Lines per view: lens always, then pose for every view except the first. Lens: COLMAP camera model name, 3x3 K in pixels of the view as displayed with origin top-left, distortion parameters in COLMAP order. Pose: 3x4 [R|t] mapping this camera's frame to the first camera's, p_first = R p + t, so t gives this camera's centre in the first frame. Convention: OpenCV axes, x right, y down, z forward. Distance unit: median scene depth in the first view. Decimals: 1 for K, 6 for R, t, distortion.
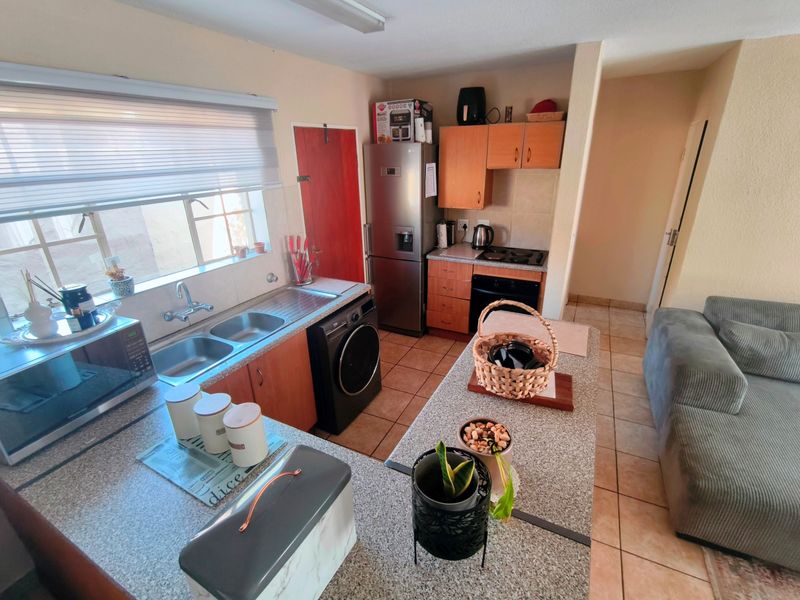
lens RADIAL K [[370.6, 0, 400.8], [0, 370.6, 298.6], [0, 0, 1]] dist [0.000933, -0.003129]
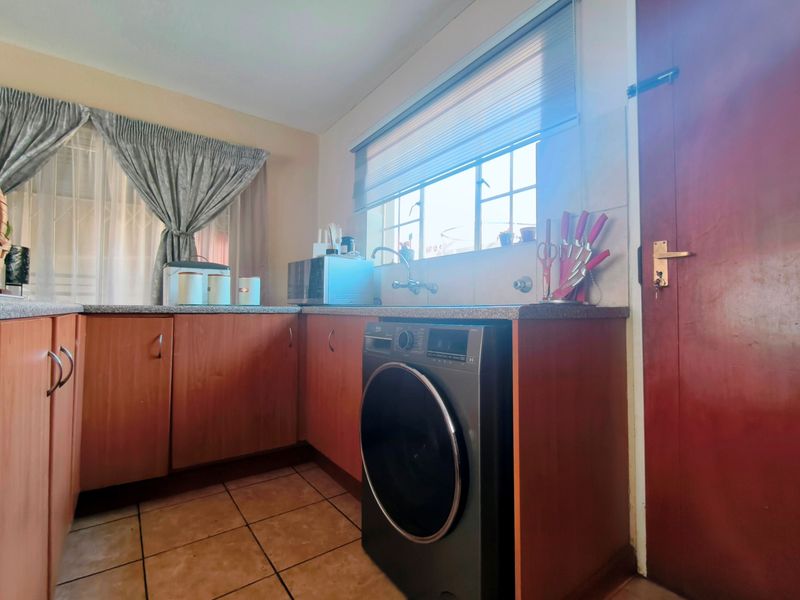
lens RADIAL K [[370.6, 0, 401.5], [0, 370.6, 299.5], [0, 0, 1]] dist [0.000933, -0.003129]
pose [[-0.449677, -0.002807, -0.893187, 0.272374], [-0.324430, 0.932210, 0.160406, -0.064043], [0.832187, 0.361907, -0.420104, 1.094510]]
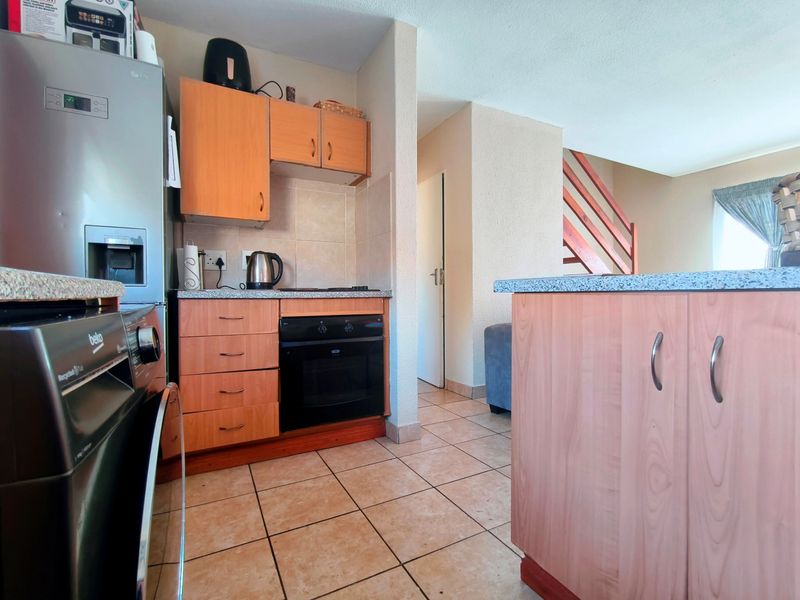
lens RADIAL K [[370.6, 0, 400.9], [0, 370.6, 299.8], [0, 0, 1]] dist [0.000933, -0.003129]
pose [[0.581855, 0.010721, 0.813222, -0.202296], [0.293957, 0.929542, -0.222579, 0.113068], [-0.758310, 0.368561, 0.537707, 0.707167]]
